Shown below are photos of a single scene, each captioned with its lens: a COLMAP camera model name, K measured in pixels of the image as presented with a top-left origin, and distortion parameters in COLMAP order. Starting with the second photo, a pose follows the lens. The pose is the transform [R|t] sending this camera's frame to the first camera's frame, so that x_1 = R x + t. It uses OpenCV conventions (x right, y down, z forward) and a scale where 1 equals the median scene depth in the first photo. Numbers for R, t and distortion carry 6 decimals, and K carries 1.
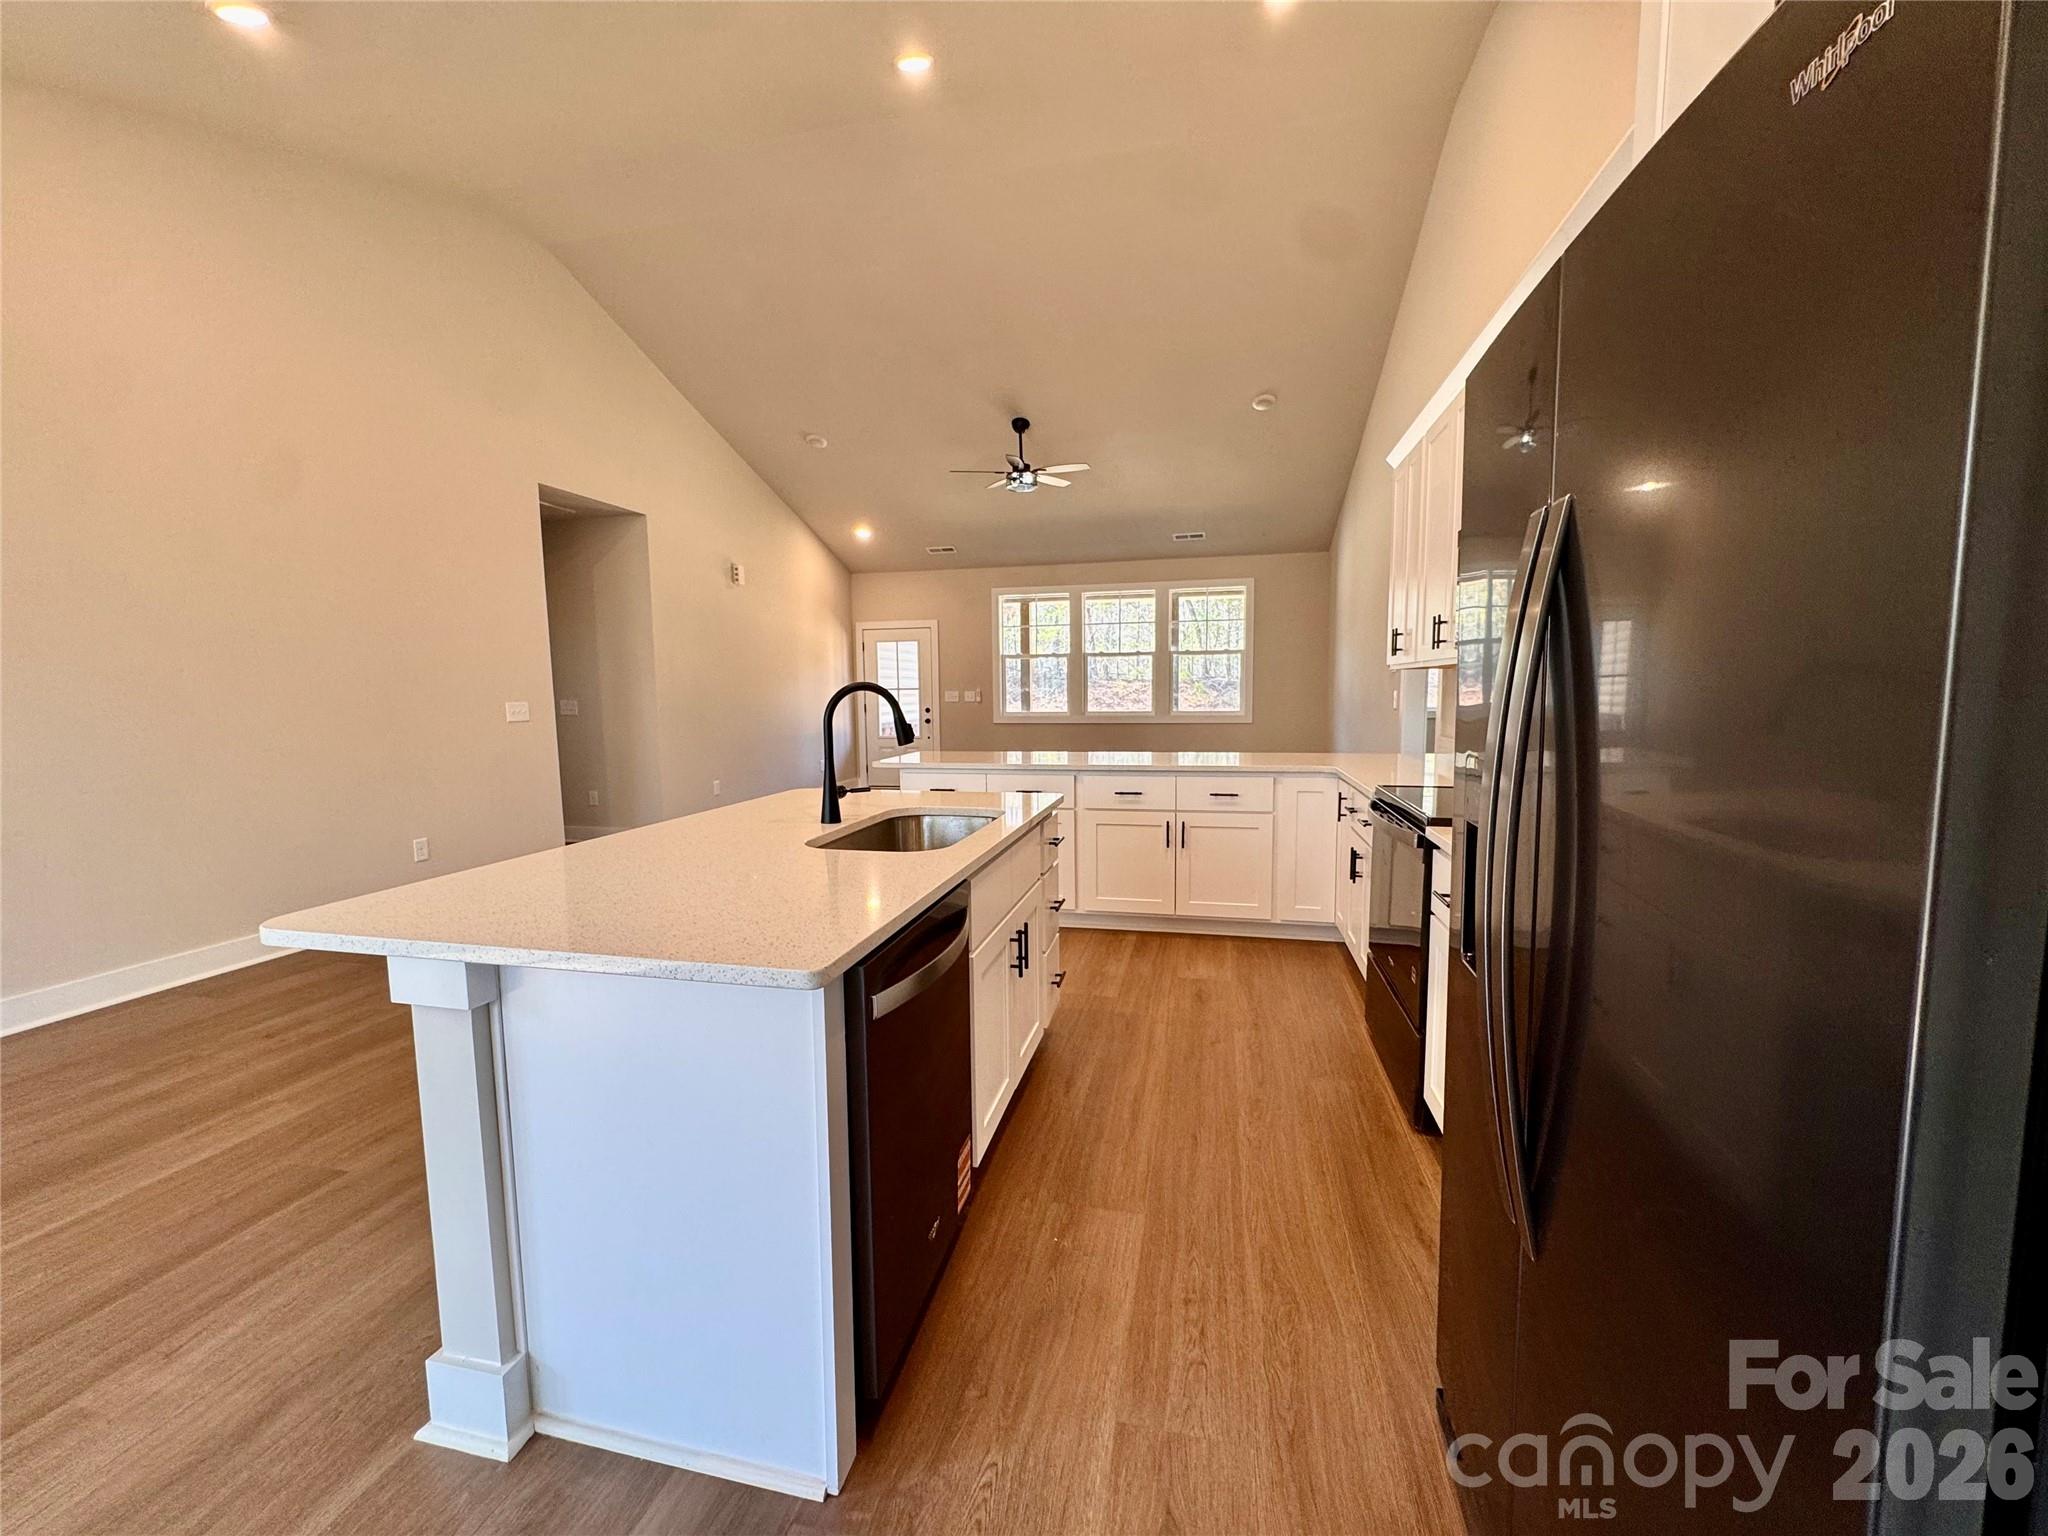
lens RADIAL K [[820.1, 0, 1024.0], [0, 820.1, 768.0], [0, 0, 1]] dist [-0.001109, 0.000016]
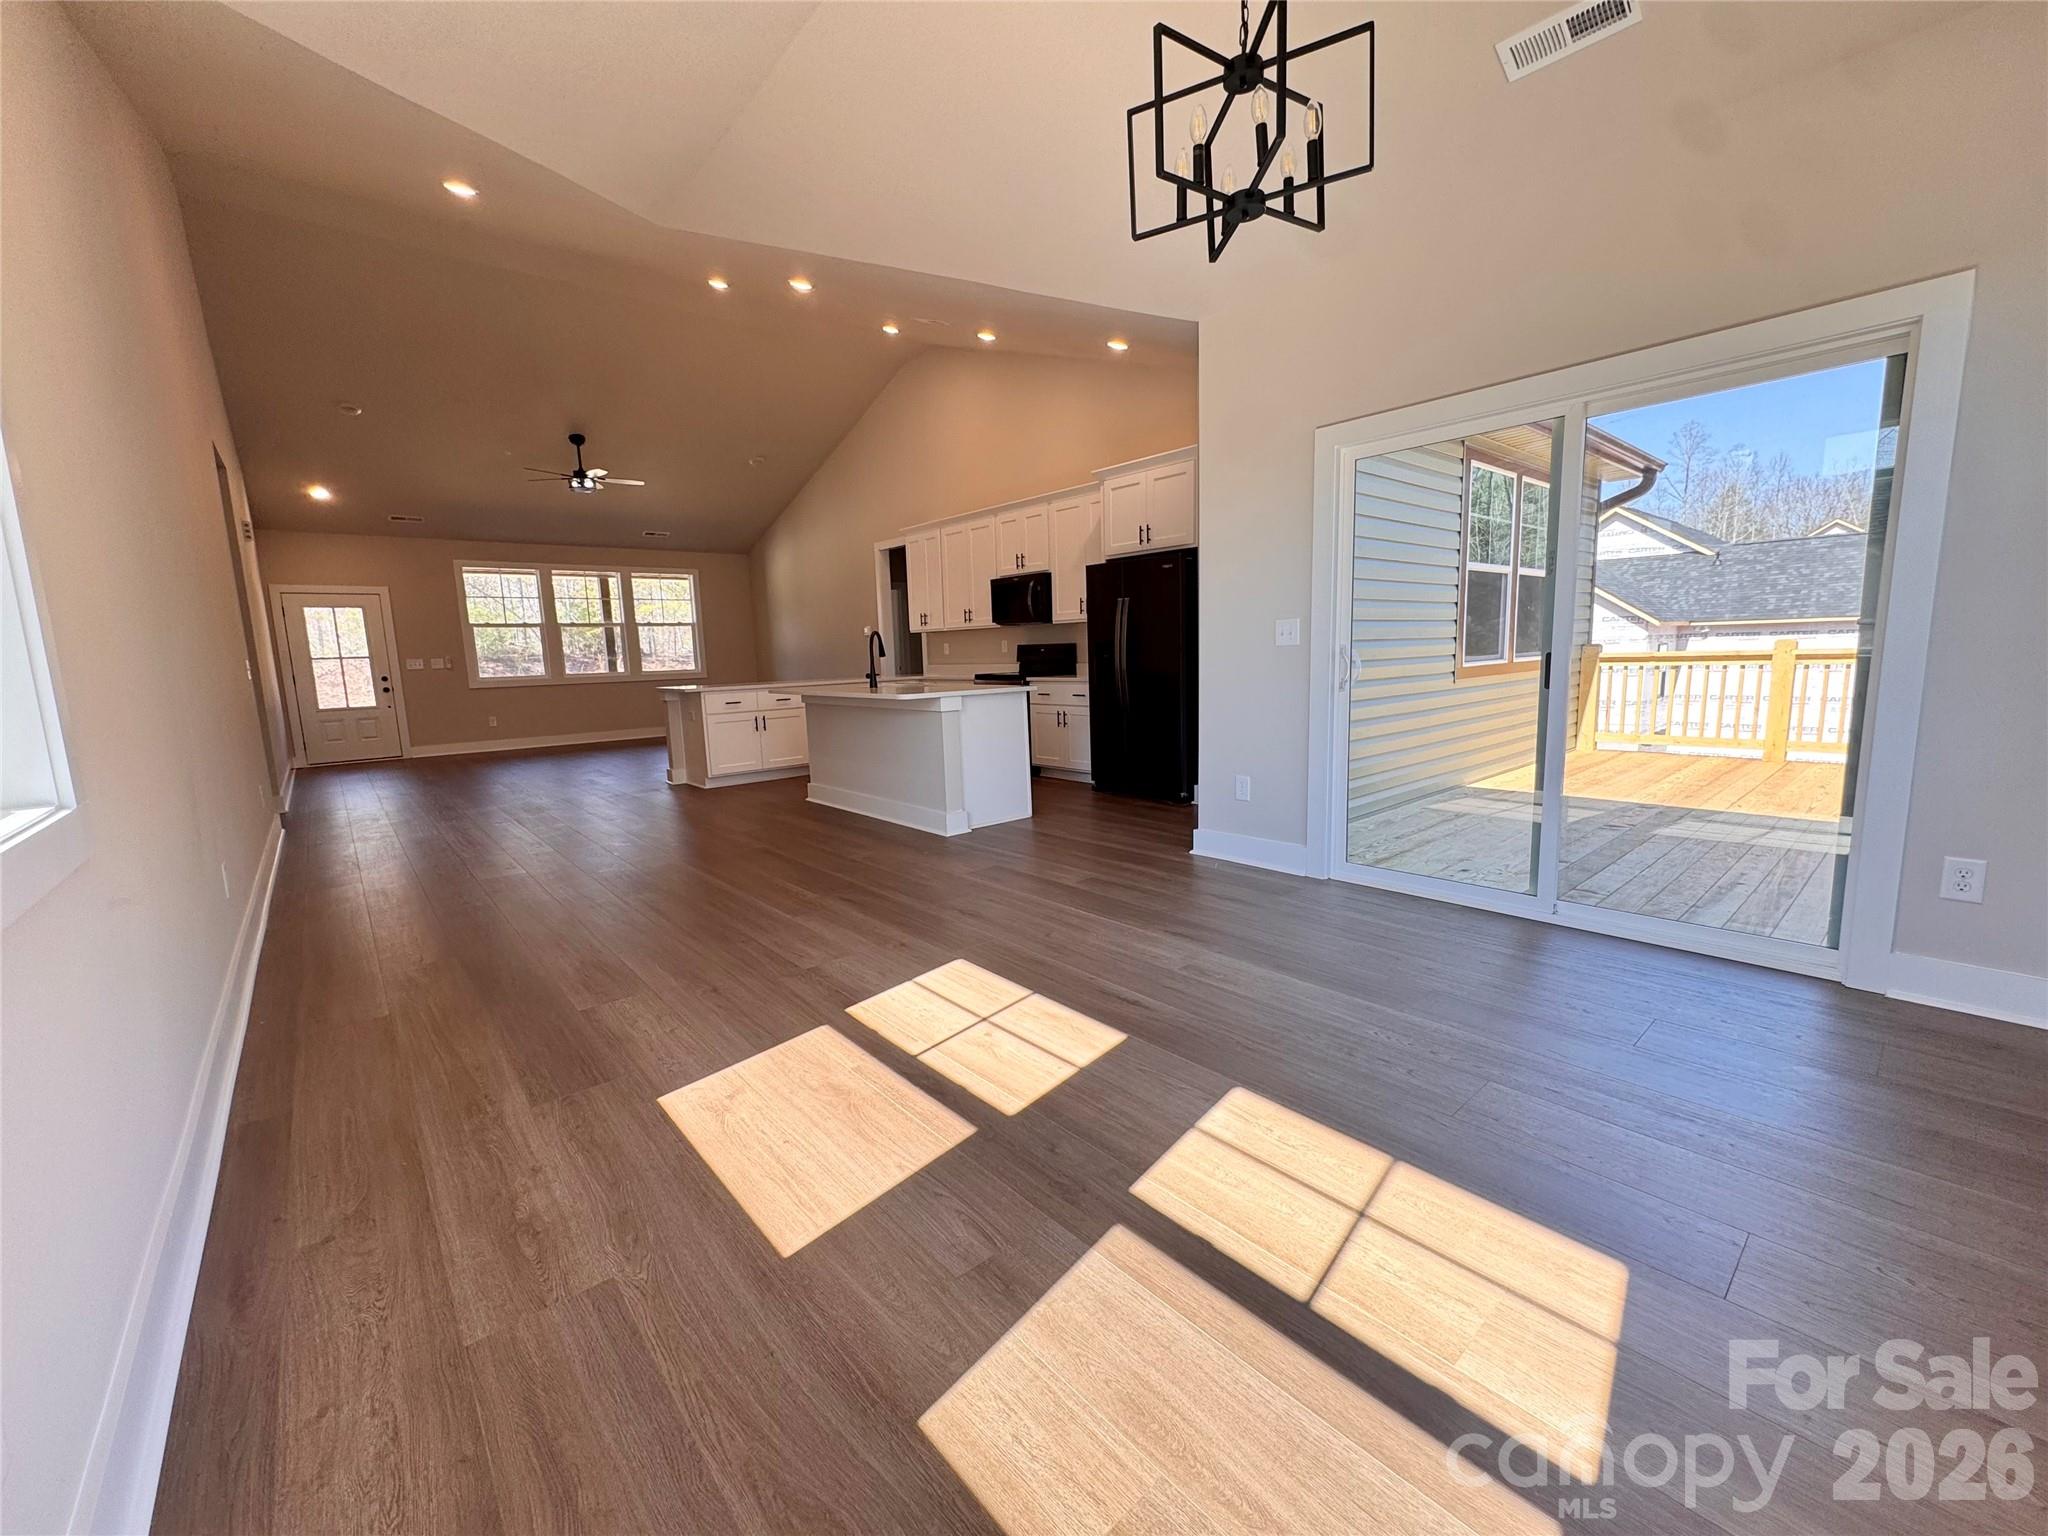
lens RADIAL K [[820.1, 0, 1024.0], [0, 820.1, 768.0], [0, 0, 1]] dist [-0.001109, 0.000016]
pose [[0.582597, -0.124112, 0.803229, -0.494047], [0.103493, 0.991556, 0.078146, 0.039288], [-0.806145, 0.037601, 0.590522, -0.200847]]
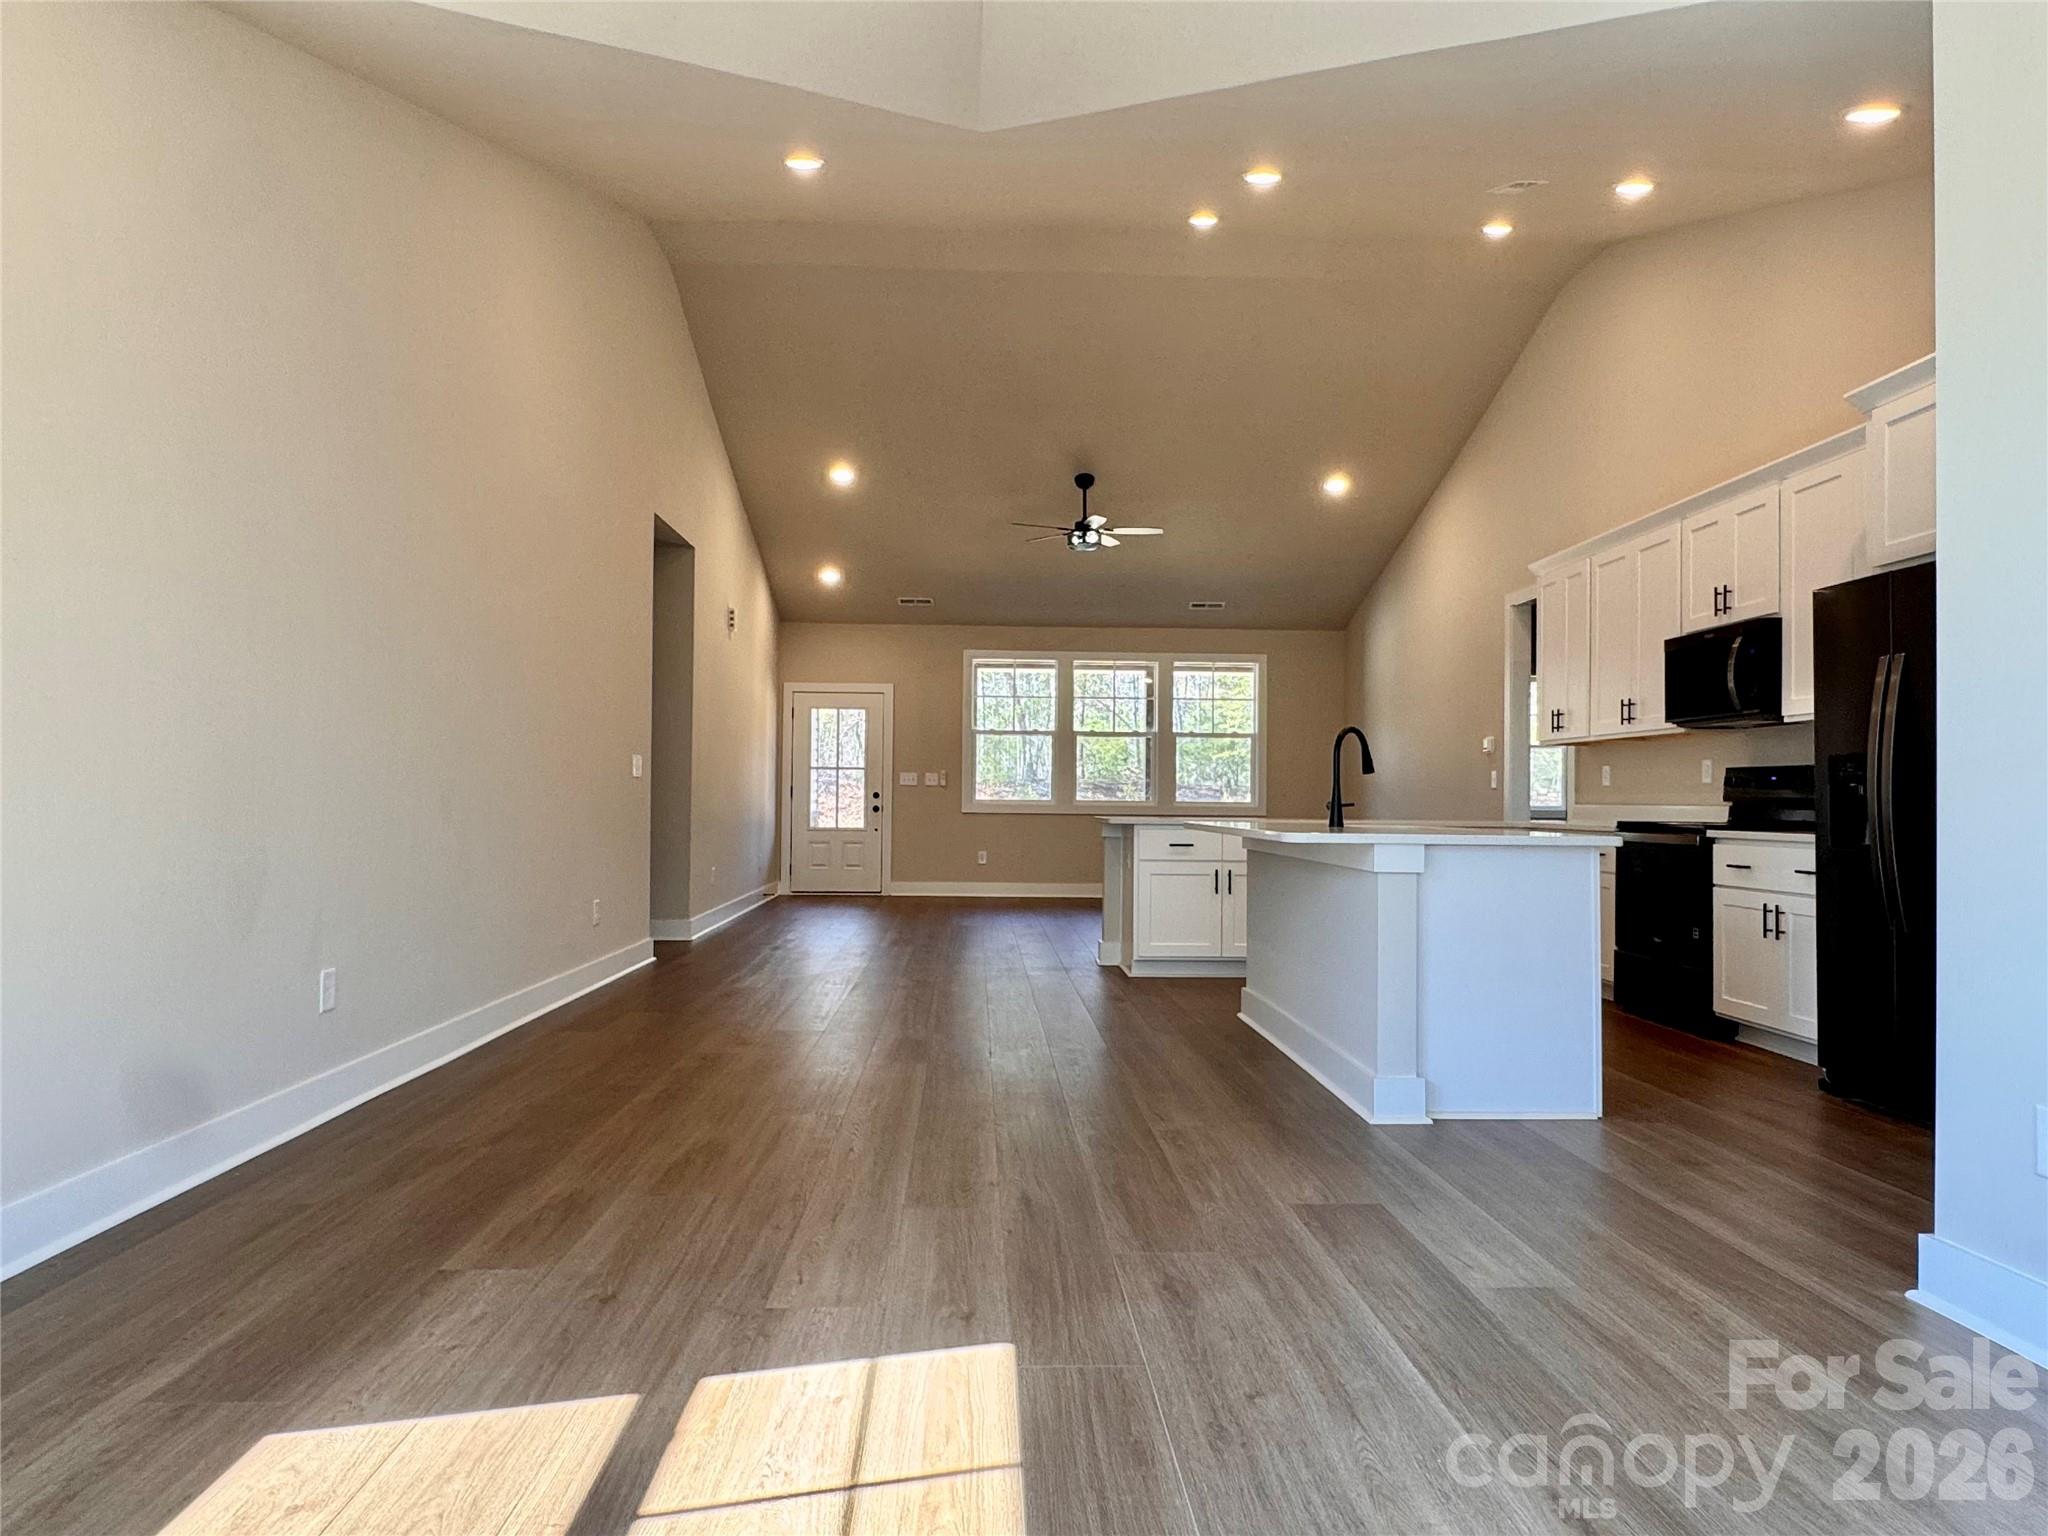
lens RADIAL K [[1253.9, 0, 1024.0], [0, 1253.9, 768.0], [0, 0, 1]] dist [-0.000785, -0.001099]
pose [[0.962071, 0.028414, 0.271314, -0.323817], [0.005172, 0.992482, -0.122280, 0.054757], [-0.272749, 0.119045, 0.954692, -0.212281]]
